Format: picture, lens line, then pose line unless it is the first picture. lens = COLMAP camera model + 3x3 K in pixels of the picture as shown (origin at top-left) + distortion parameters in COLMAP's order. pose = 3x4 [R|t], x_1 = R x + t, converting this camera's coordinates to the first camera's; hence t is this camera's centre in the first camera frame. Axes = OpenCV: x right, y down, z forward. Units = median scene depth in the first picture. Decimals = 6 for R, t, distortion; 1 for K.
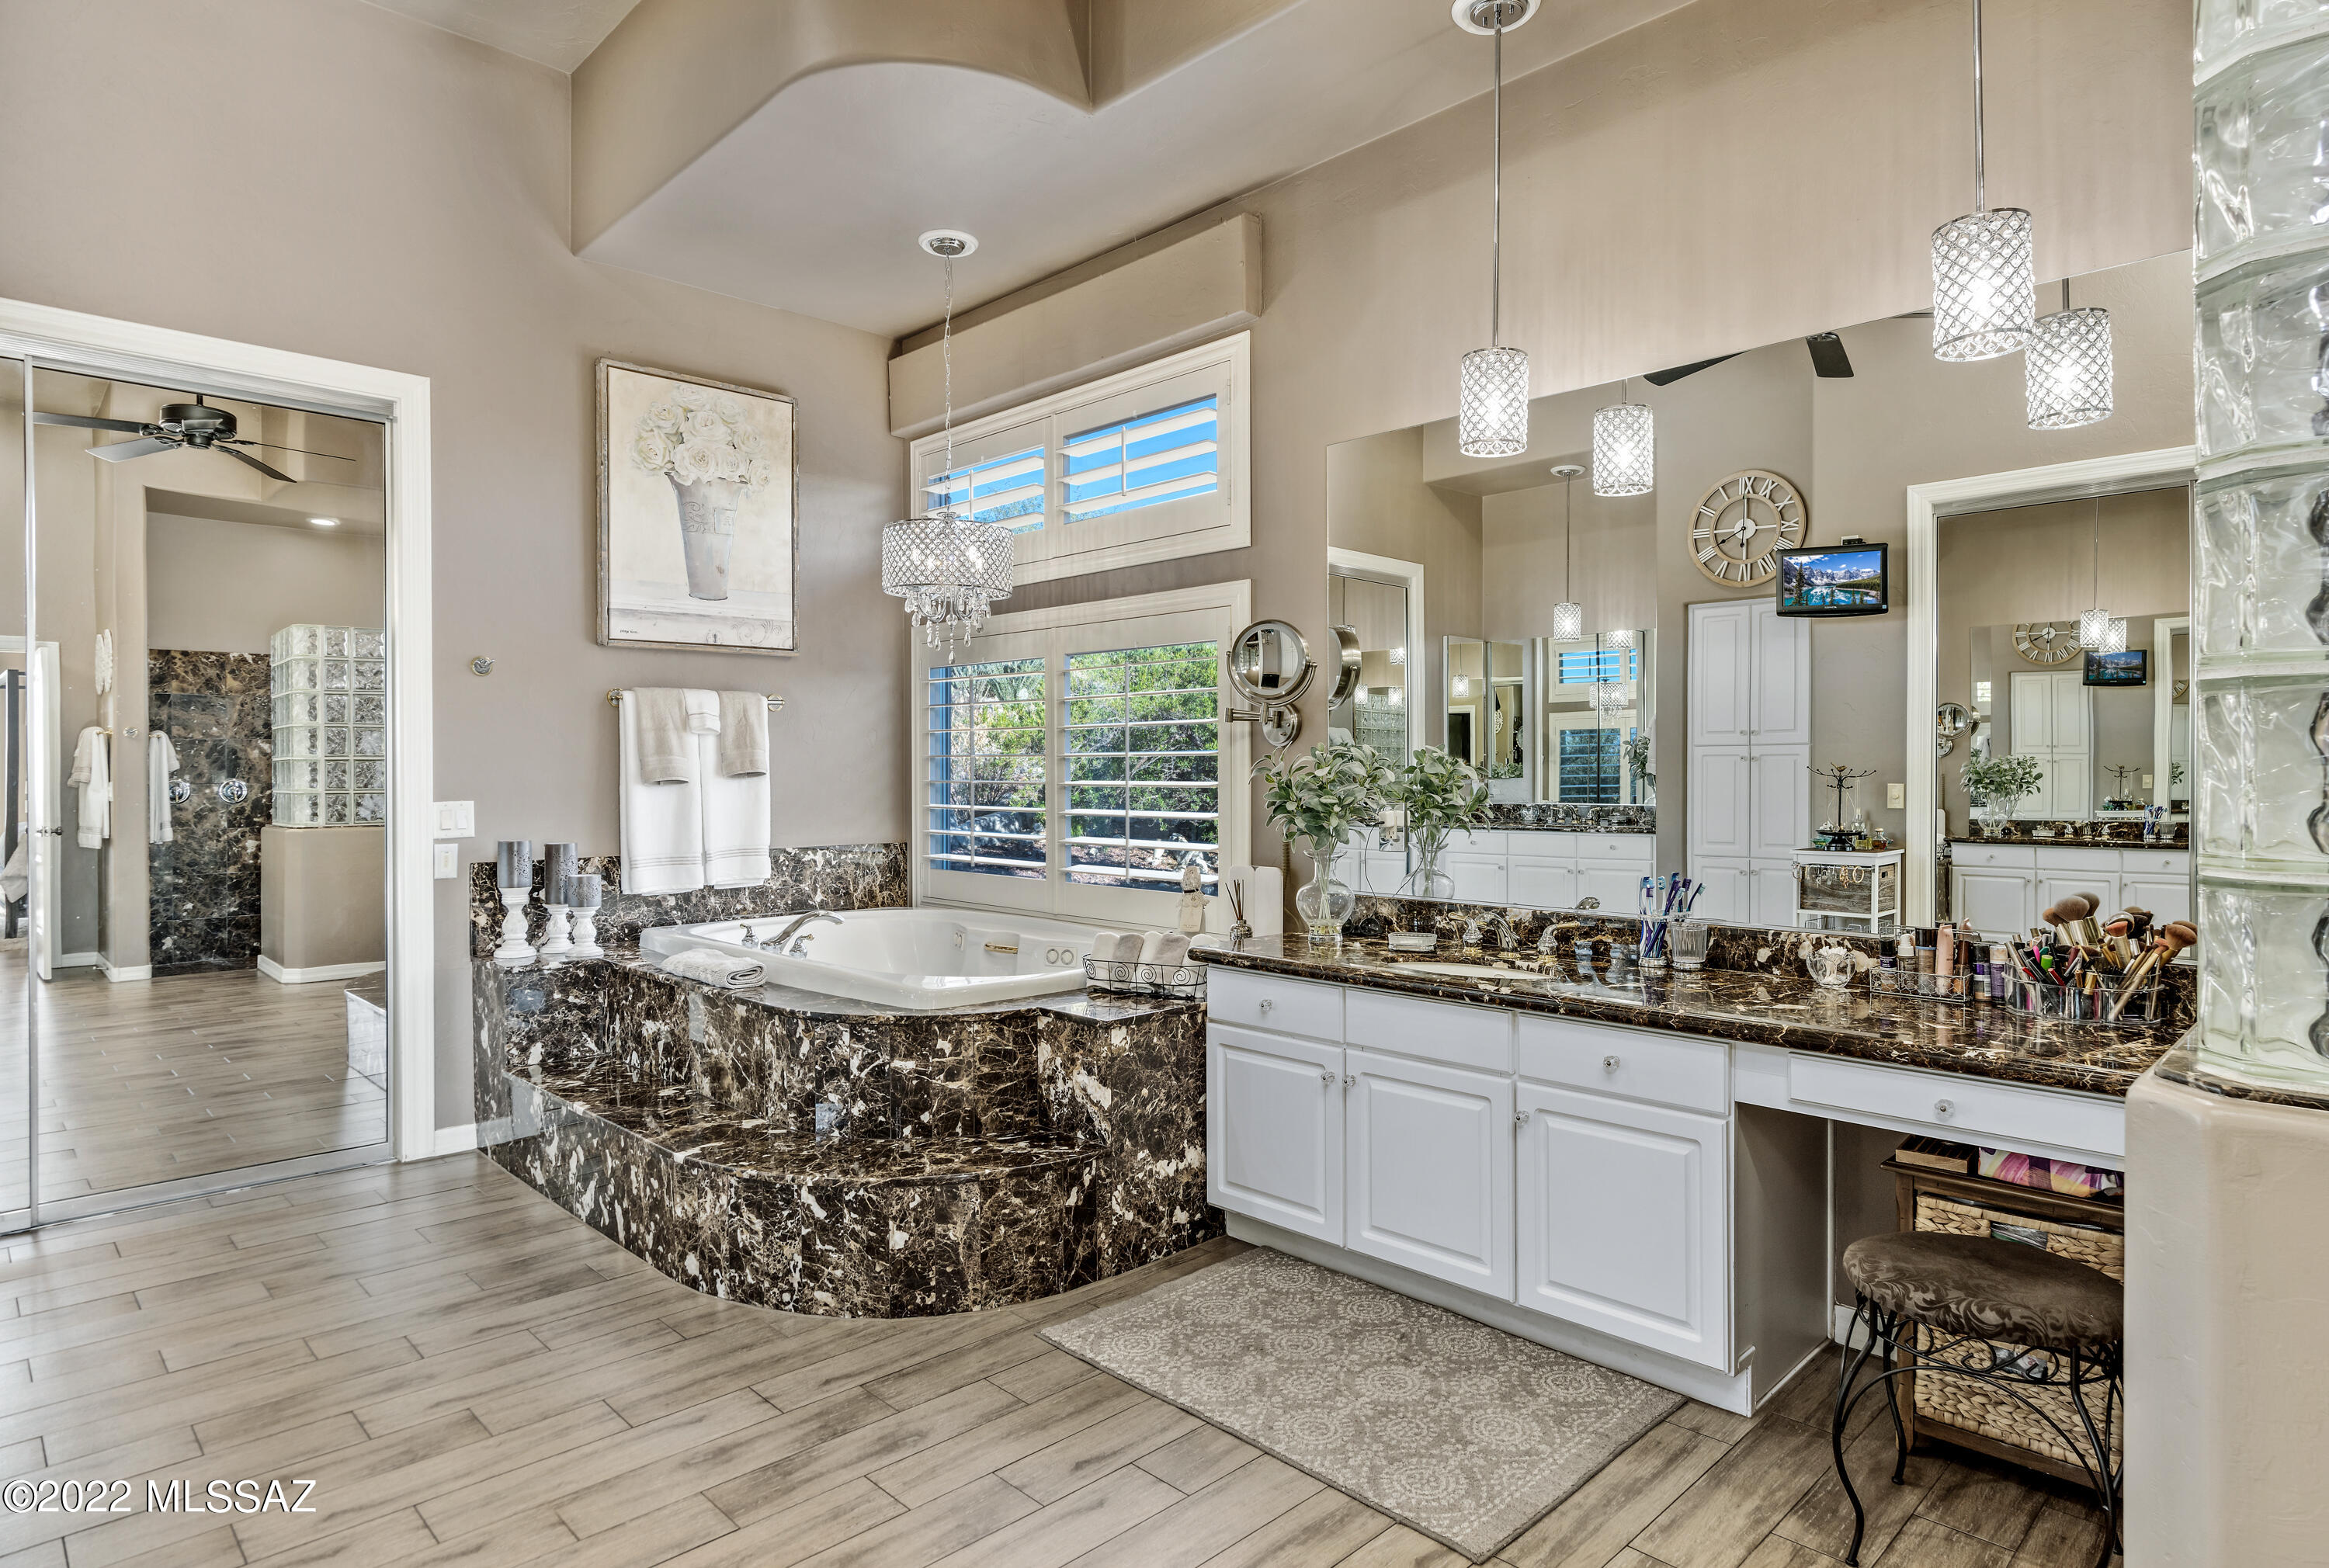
lens RADIAL K [[1266.1, 0, 1157.3], [0, 1266.1, 779.0], [0, 0, 1]] dist [-0.004013, -0.000141]
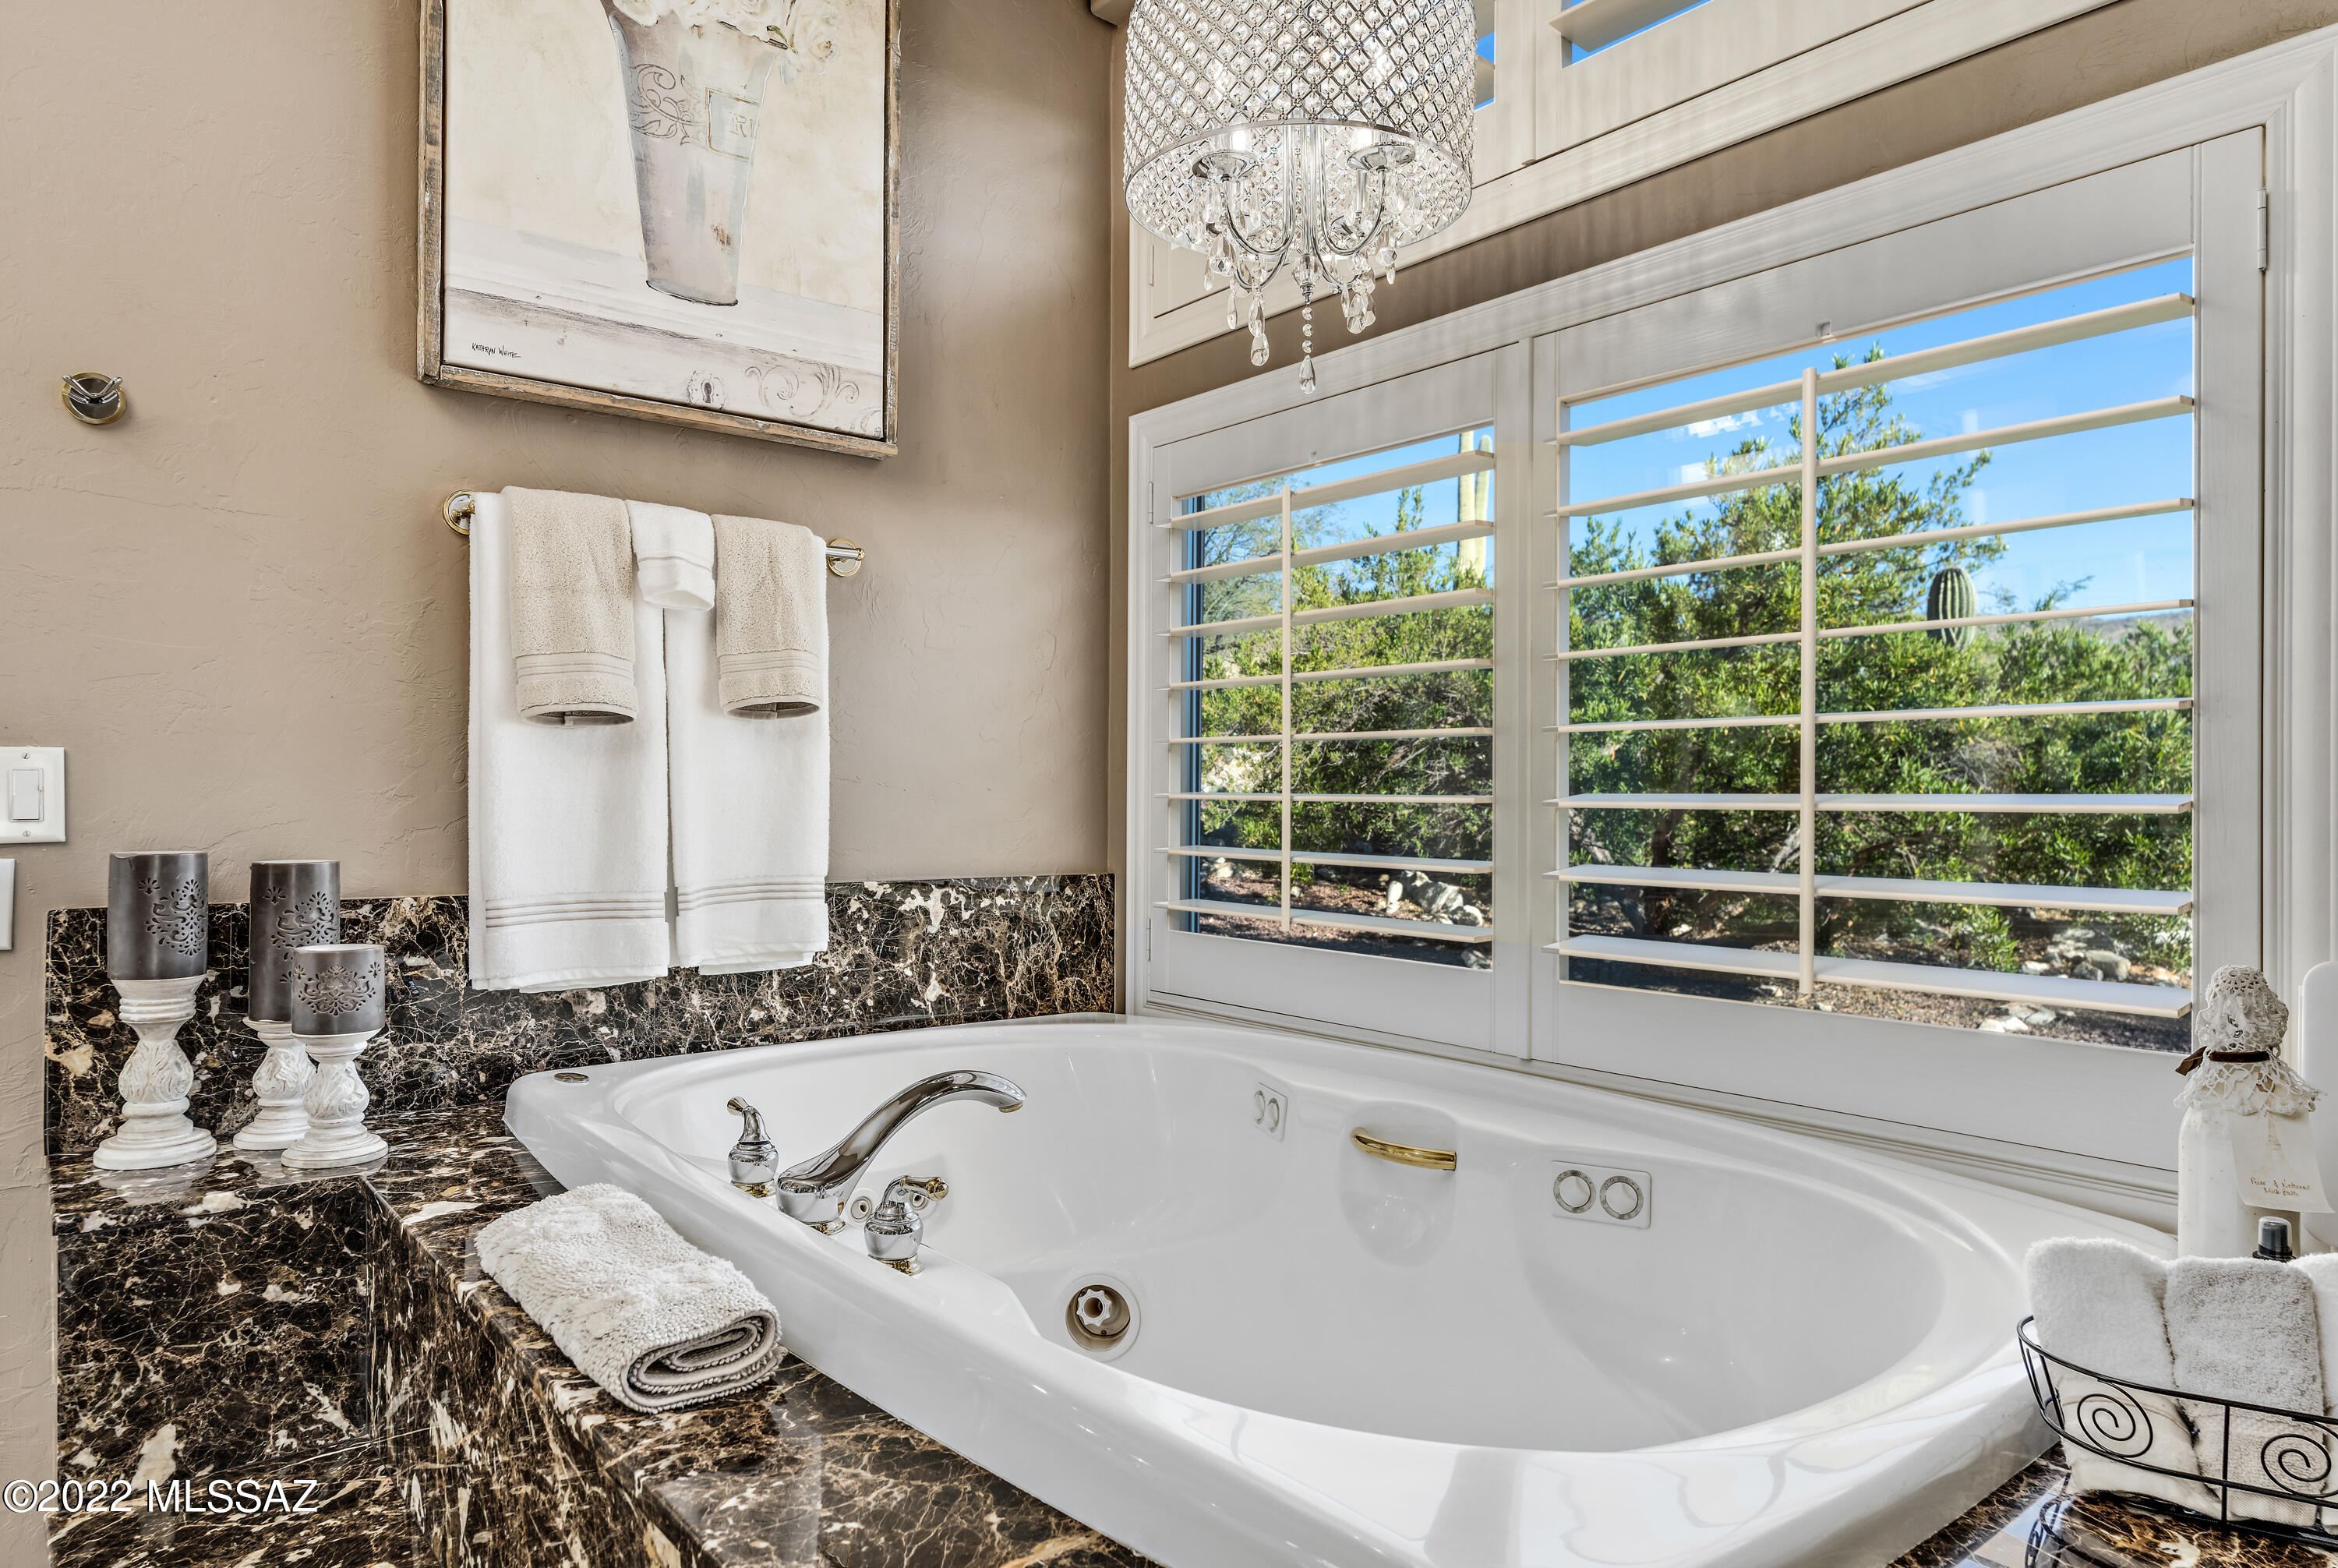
lens RADIAL K [[1489.0, 0, 1167.9], [0, 1489.0, 791.9], [0, 0, 1]] dist [-0.000197, -0.000958]
pose [[0.996017, 0.009115, -0.088695, -0.149821], [-0.009858, 0.999920, -0.007949, 0.027546], [0.088615, 0.008792, 0.996027, 0.519589]]
